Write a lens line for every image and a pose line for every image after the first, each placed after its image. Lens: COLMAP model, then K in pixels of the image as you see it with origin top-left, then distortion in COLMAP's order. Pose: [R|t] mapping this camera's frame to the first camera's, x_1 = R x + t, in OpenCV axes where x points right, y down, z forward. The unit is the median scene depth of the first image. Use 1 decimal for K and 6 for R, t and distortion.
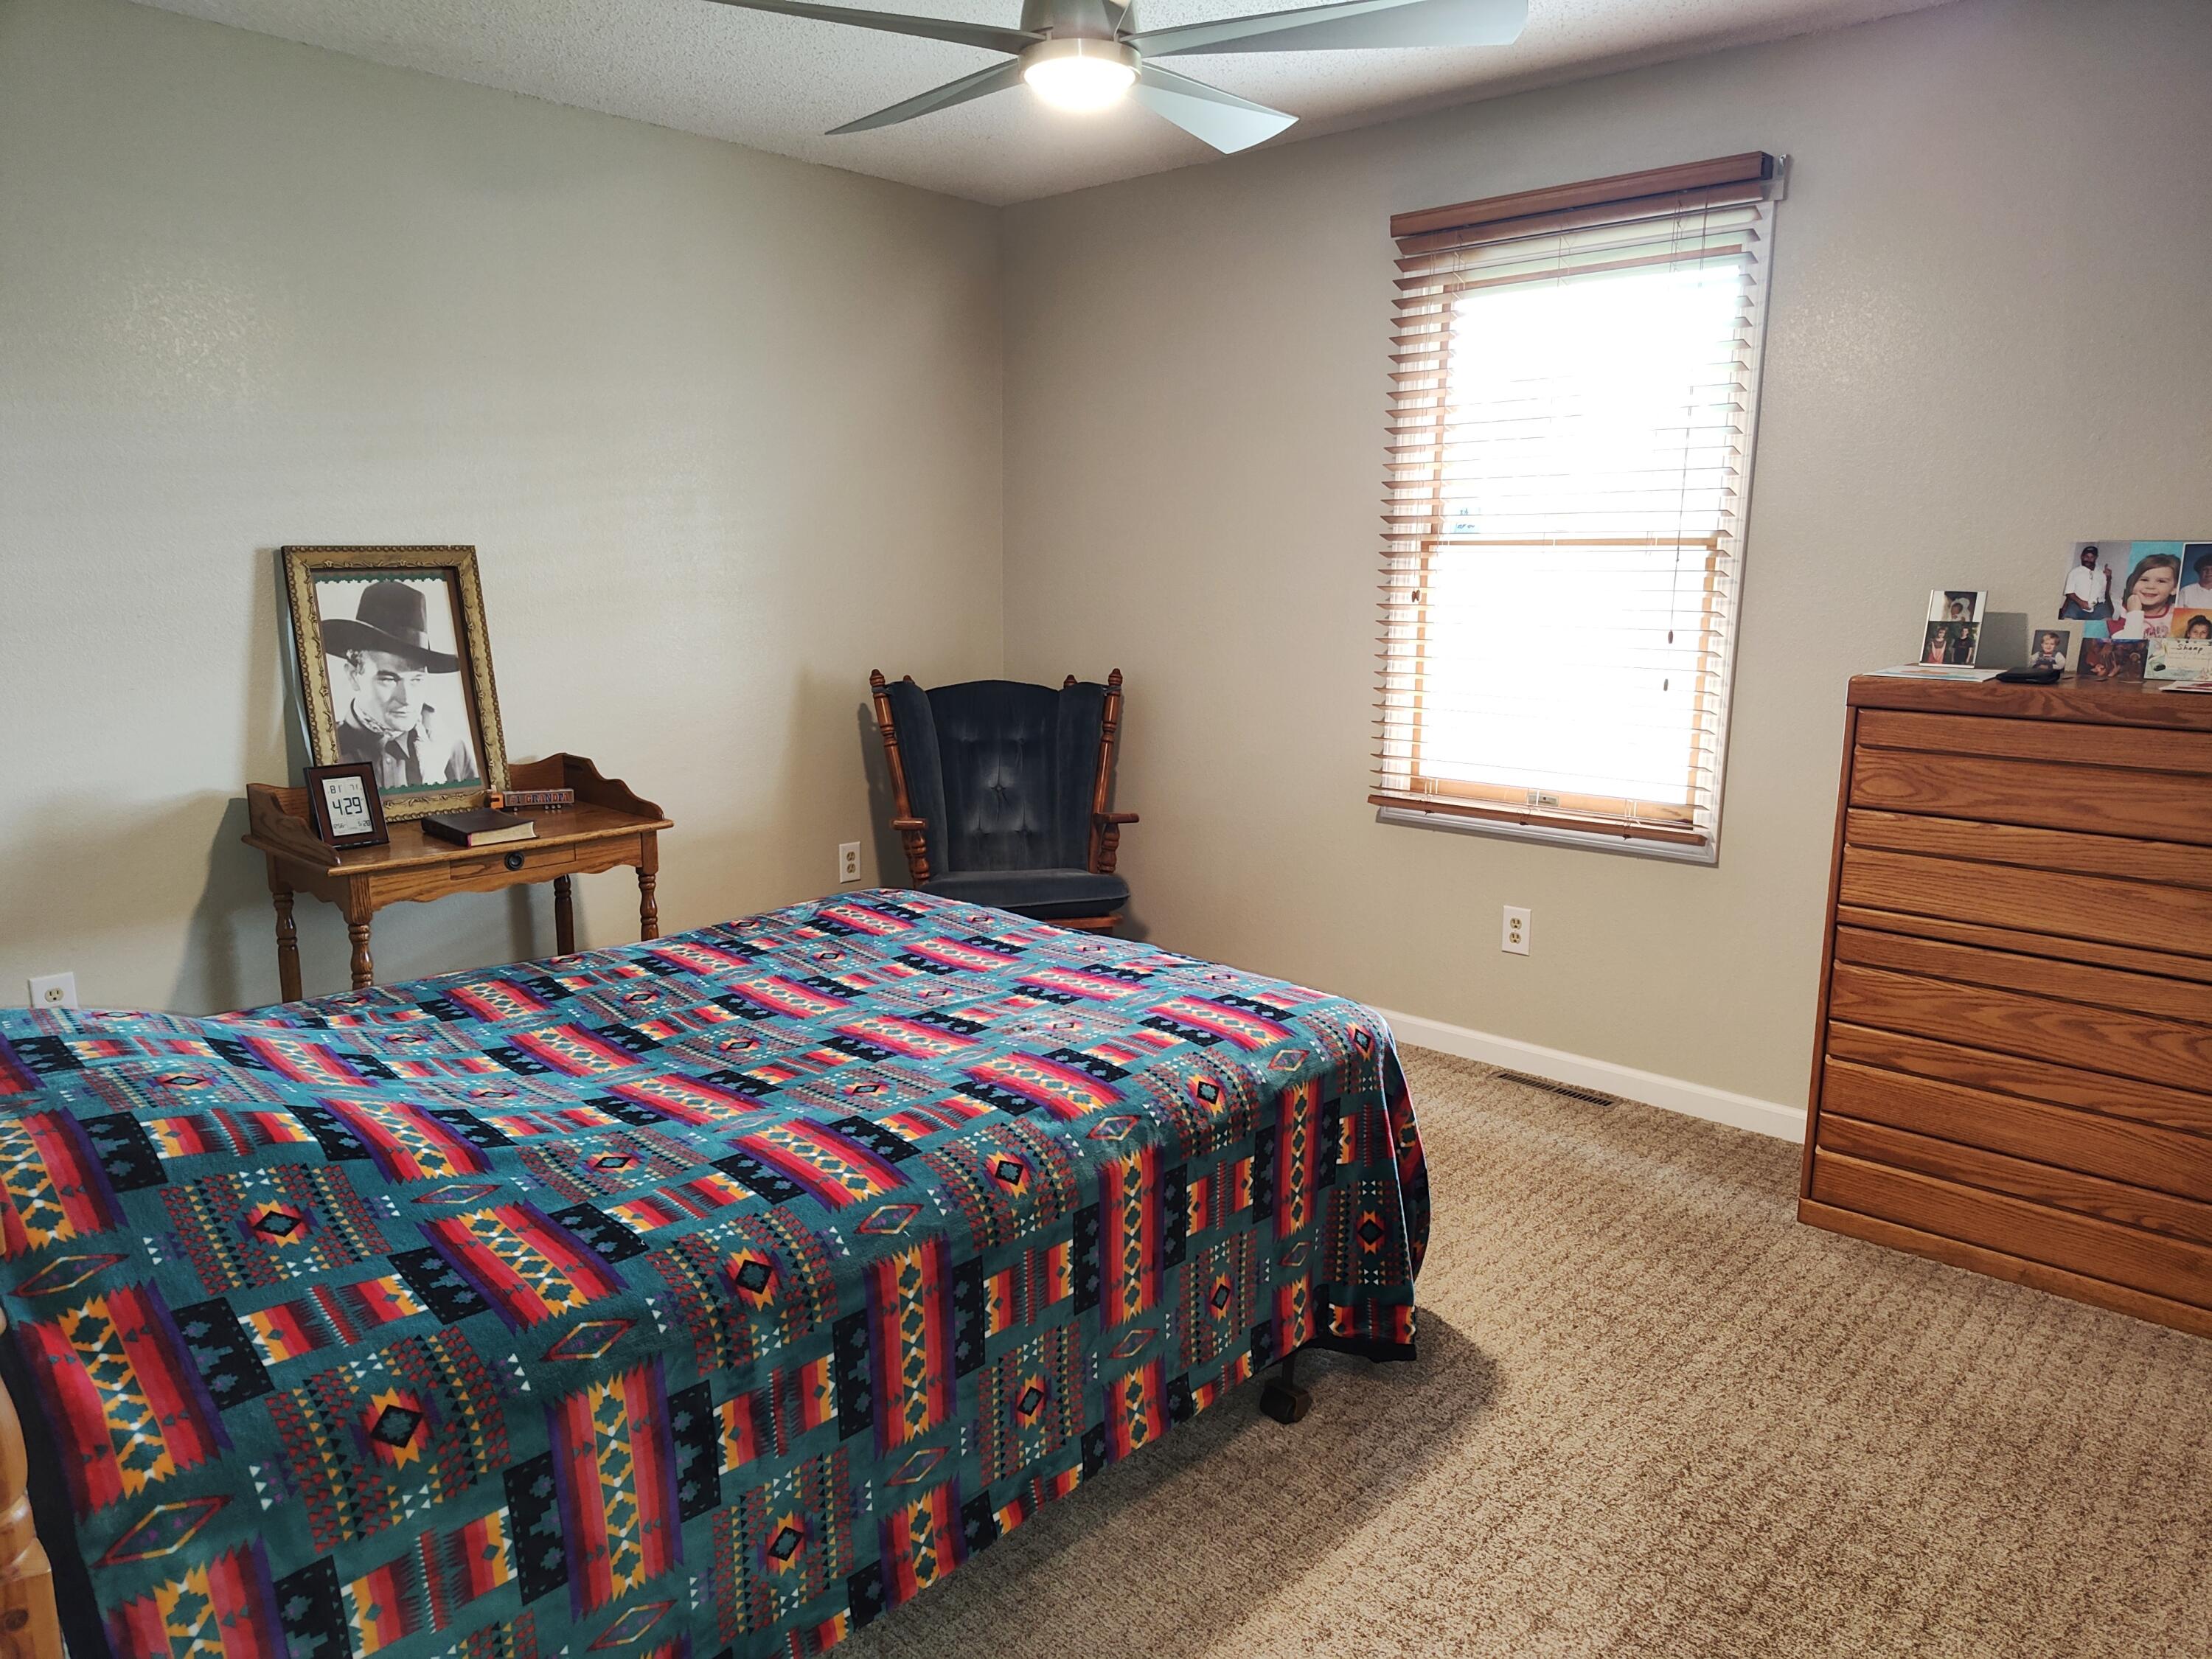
lens RADIAL K [[1502.3, 0, 1095.9], [0, 1502.3, 844.3], [0, 0, 1]] dist [0.059191, -0.082727]
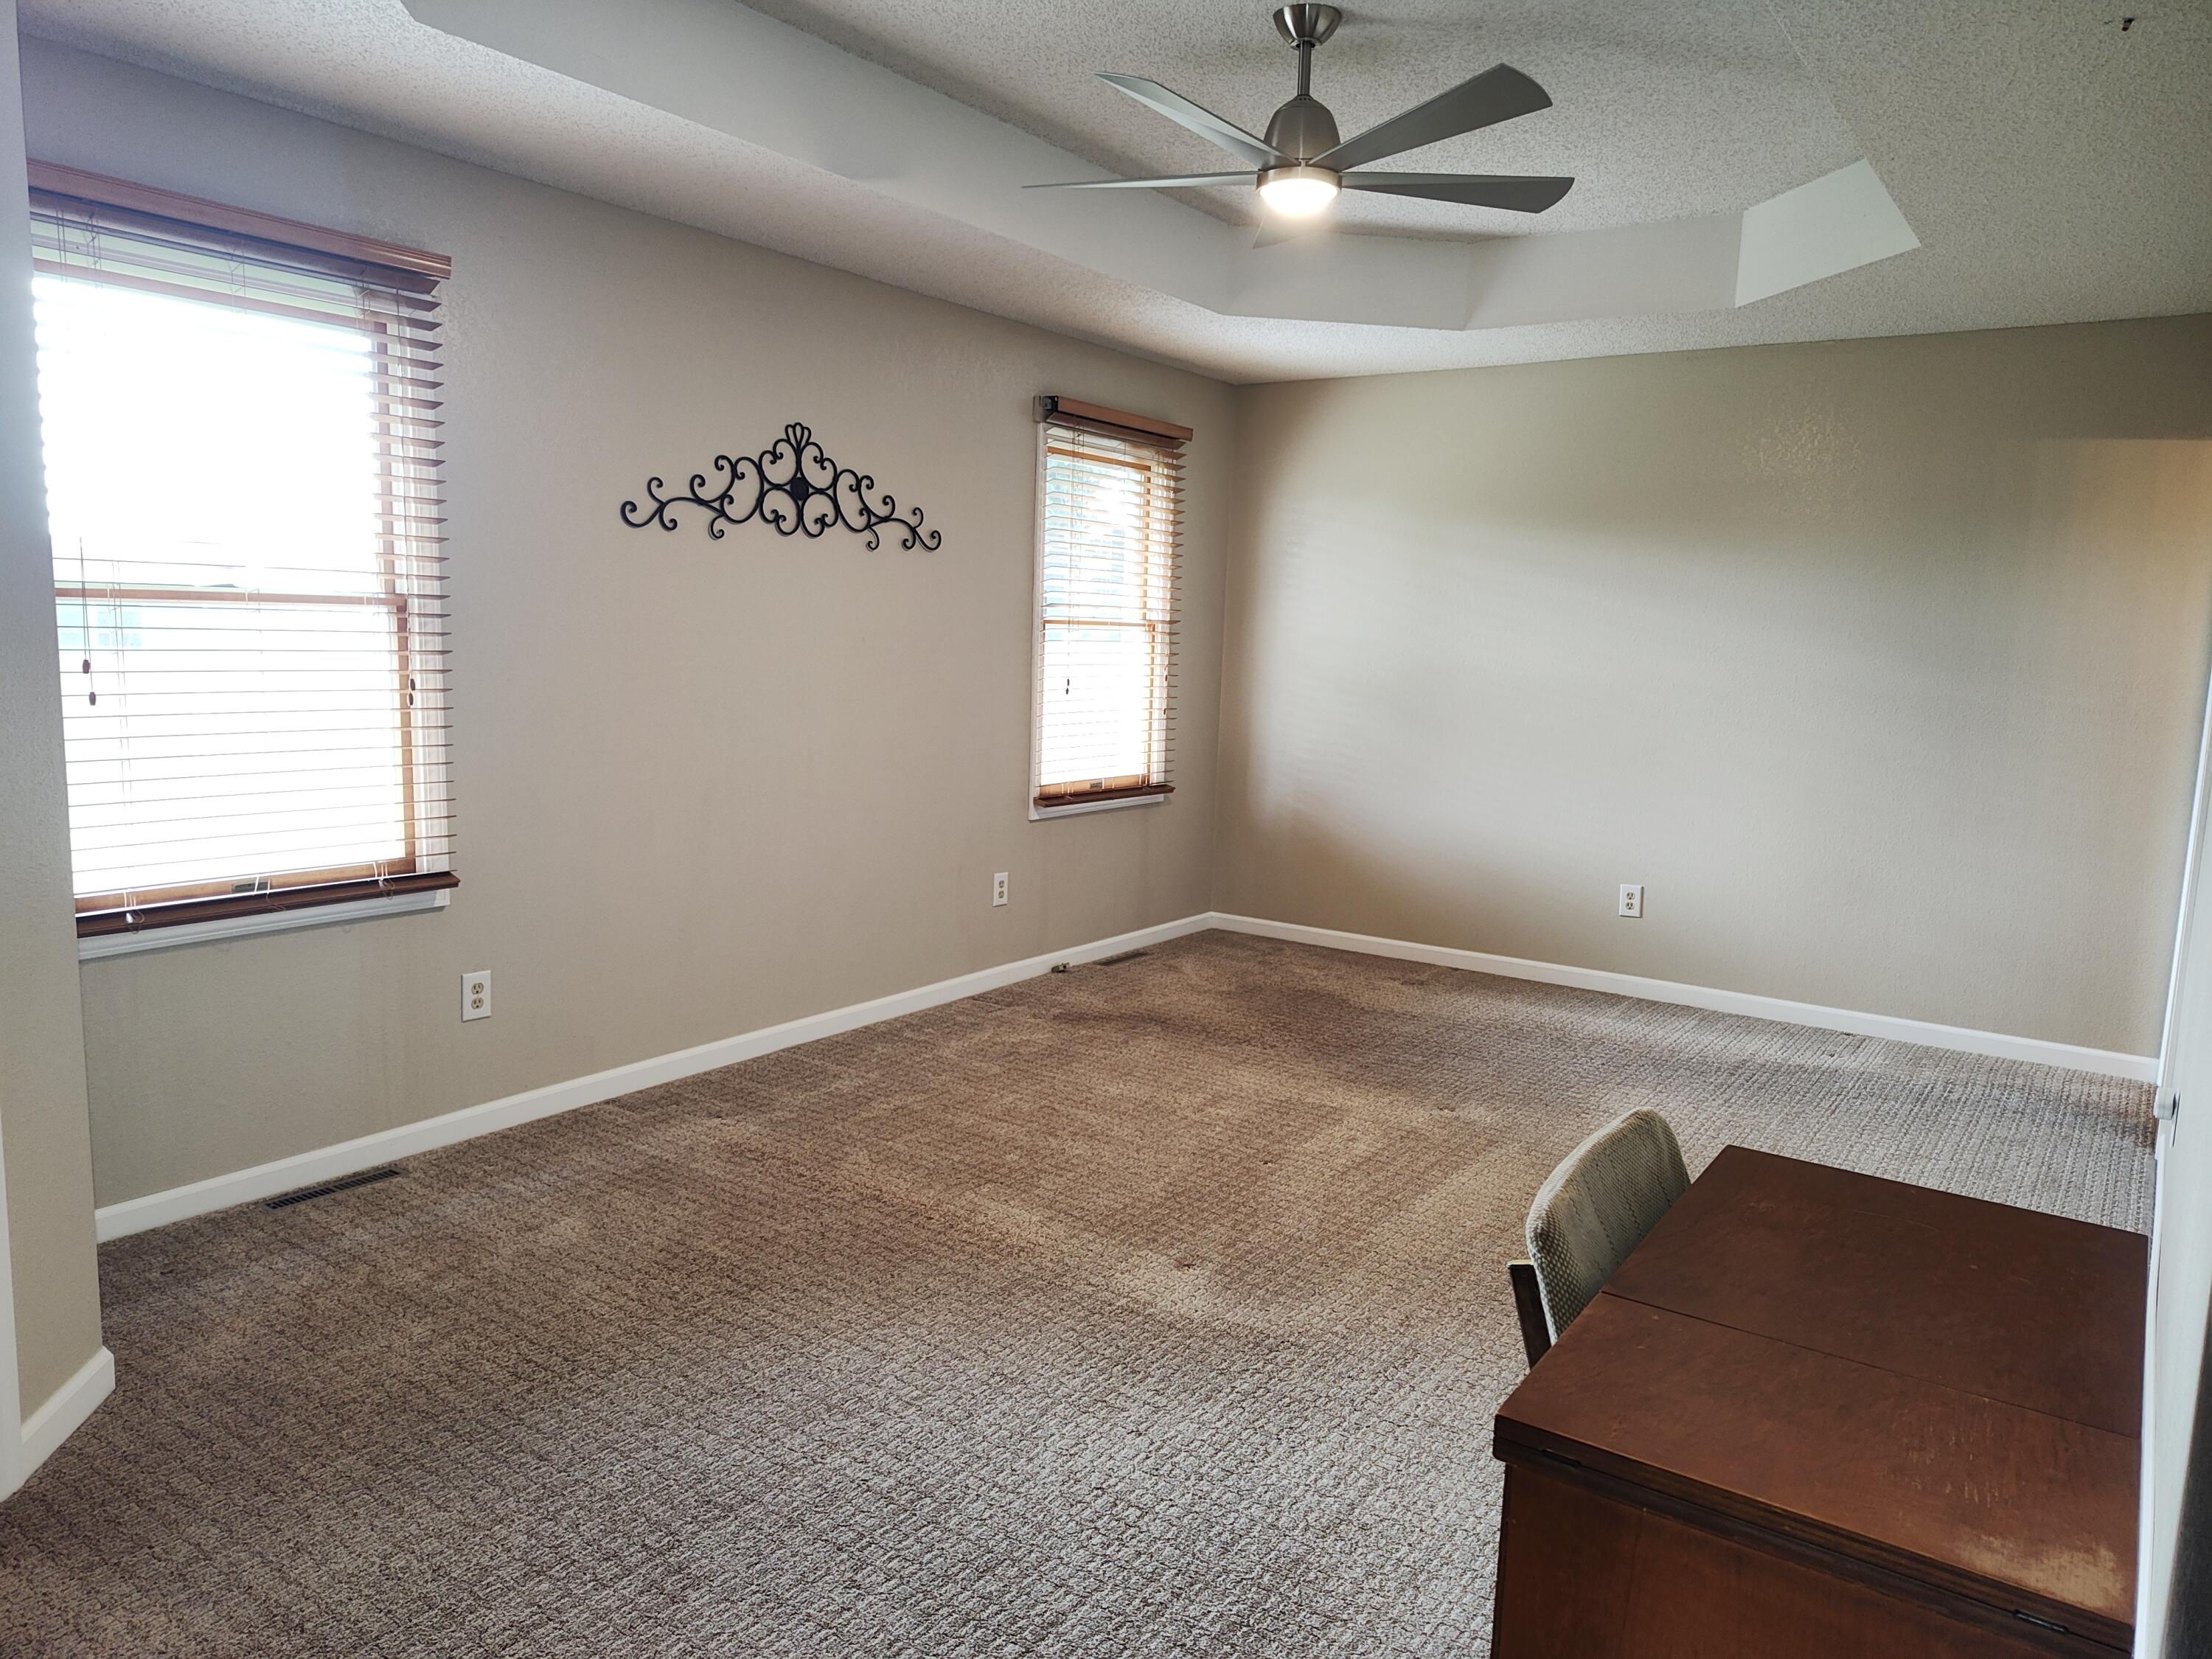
lens RADIAL K [[1502.3, 0, 1095.9], [0, 1502.3, 844.3], [0, 0, 1]] dist [0.059191, -0.082727]
pose [[-0.167380, -0.144911, 0.975184, -0.735588], [0.166369, 0.970802, 0.172816, -0.141921], [-0.971754, 0.191167, -0.138384, 0.727584]]
